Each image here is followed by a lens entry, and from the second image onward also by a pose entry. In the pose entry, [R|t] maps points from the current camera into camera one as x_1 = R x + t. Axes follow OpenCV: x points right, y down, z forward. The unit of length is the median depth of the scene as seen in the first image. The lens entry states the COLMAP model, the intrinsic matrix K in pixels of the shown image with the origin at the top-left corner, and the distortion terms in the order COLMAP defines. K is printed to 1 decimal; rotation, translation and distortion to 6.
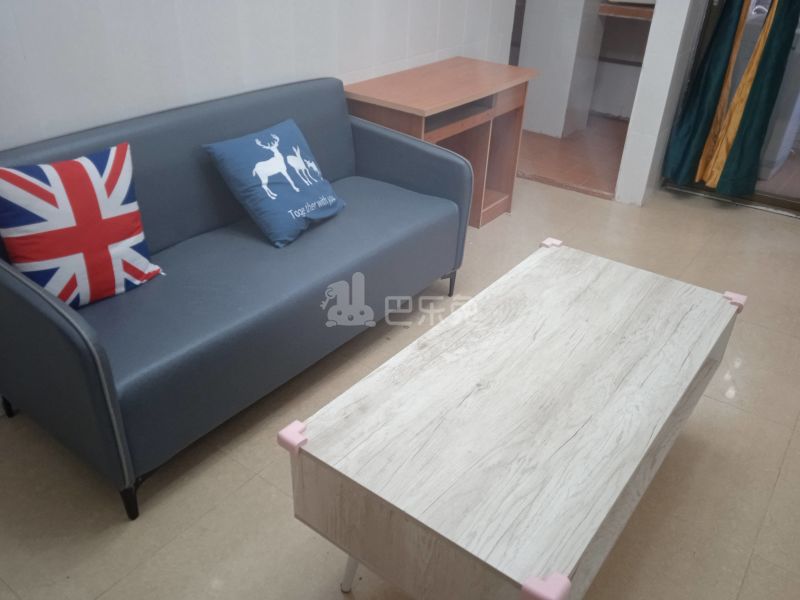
lens RADIAL K [[658.7, 0, 400.0], [0, 658.7, 300.0], [0, 0, 1]] dist [0.056090, -0.067535]
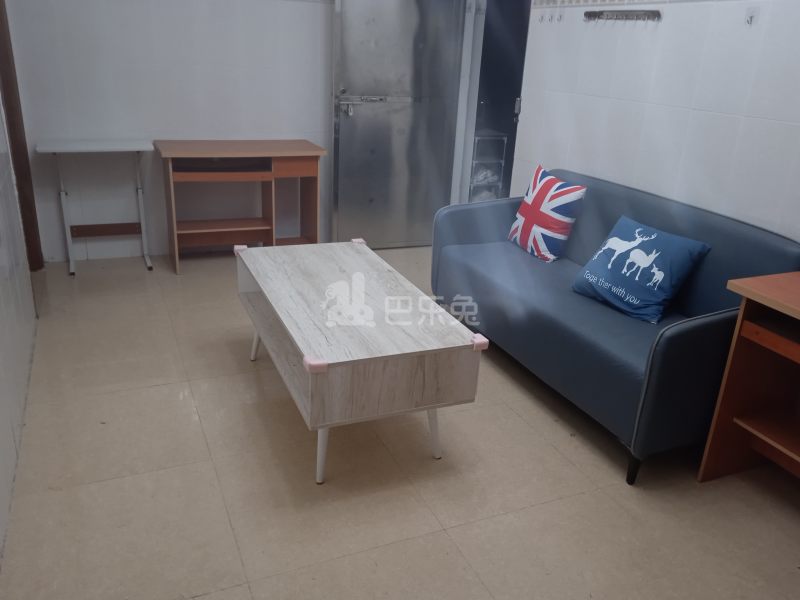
lens RADIAL K [[658.7, 0, 400.0], [0, 658.7, 300.0], [0, 0, 1]] dist [0.056090, -0.067535]
pose [[-0.491180, 0.261058, -0.831018, 1.219479], [-0.503337, 0.693567, 0.515380, -0.644176], [0.710911, 0.671426, -0.209266, 1.186978]]
